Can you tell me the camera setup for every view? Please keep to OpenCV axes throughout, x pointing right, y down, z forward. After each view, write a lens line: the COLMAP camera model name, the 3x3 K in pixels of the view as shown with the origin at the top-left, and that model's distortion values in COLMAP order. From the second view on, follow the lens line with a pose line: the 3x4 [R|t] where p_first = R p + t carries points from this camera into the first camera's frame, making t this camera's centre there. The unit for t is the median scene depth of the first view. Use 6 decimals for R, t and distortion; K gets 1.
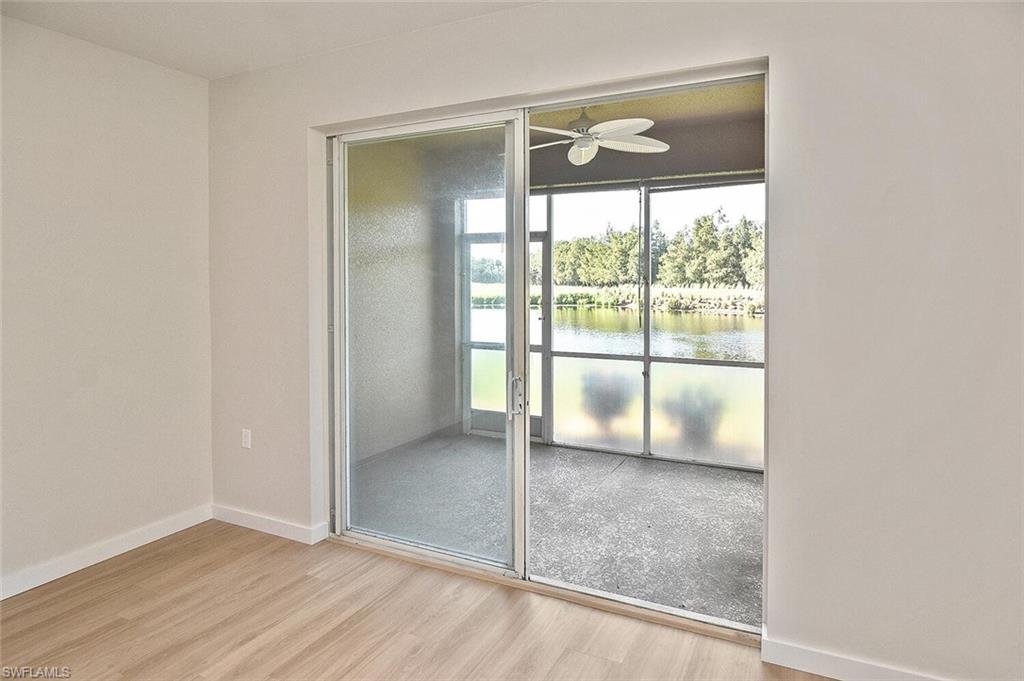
lens RADIAL K [[574.9, 0, 556.9], [0, 574.9, 275.6], [0, 0, 1]] dist [-0.004937, -0.006006]
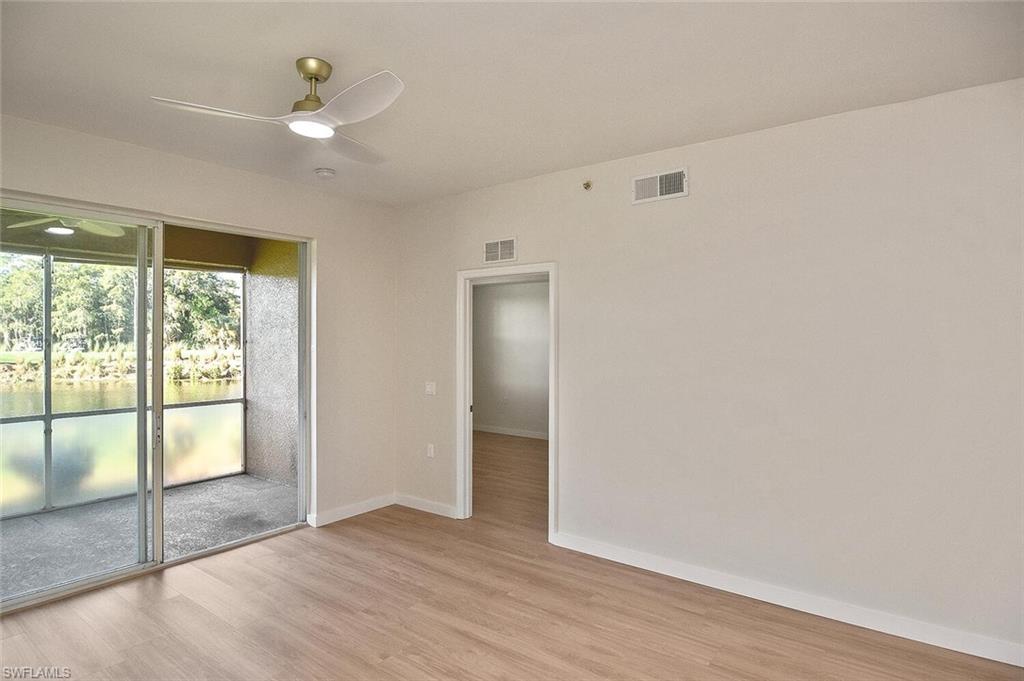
lens RADIAL K [[574.9, 0, 505.8], [0, 574.9, 337.6], [0, 0, 1]] dist [-0.004937, -0.006006]
pose [[0.244848, -0.003168, 0.969556, -0.050023], [-0.006905, 0.999964, 0.005011, -0.001001], [-0.969537, -0.007922, 0.244817, -0.005548]]
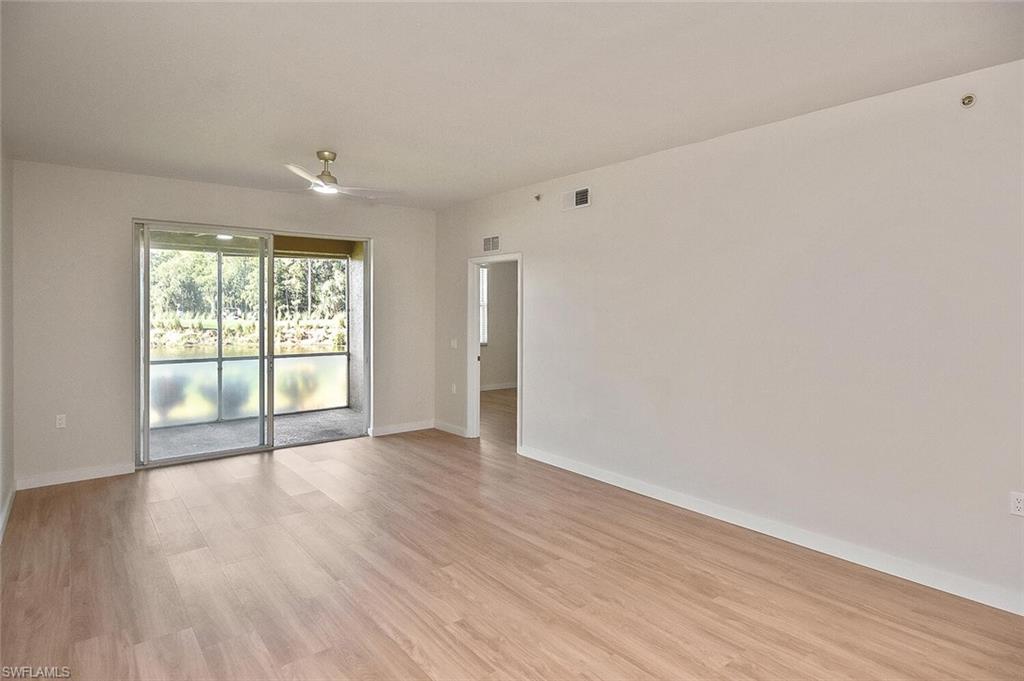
lens RADIAL K [[592.2, 0, 509.1], [0, 592.2, 313.9], [0, 0, 1]] dist [-0.005728, -0.000660]
pose [[0.483759, -0.010009, 0.875144, -0.067963], [-0.007375, 0.999852, 0.015512, -0.001008], [-0.875170, -0.013958, 0.483614, -0.037991]]
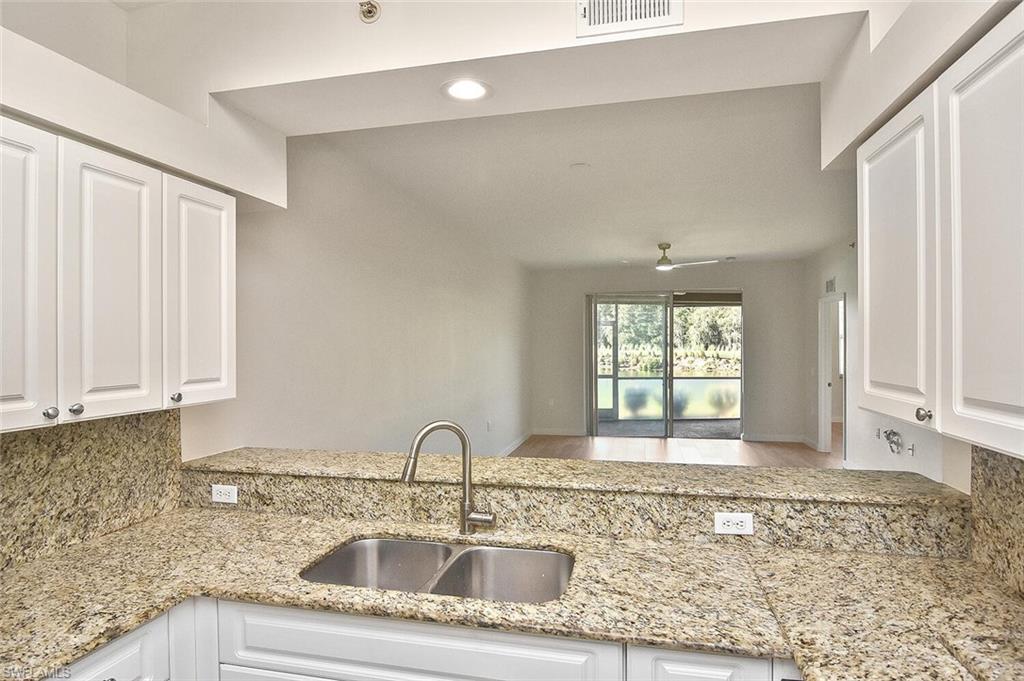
lens RADIAL K [[547.8, 0, 495.5], [0, 547.8, 341.1], [0, 0, 1]] dist [-0.033314, -0.001892]
pose [[0.987340, -0.013653, 0.158027, -0.064839], [0.013006, 0.999902, 0.005128, -0.001608], [-0.158081, -0.003008, 0.987422, -0.082775]]
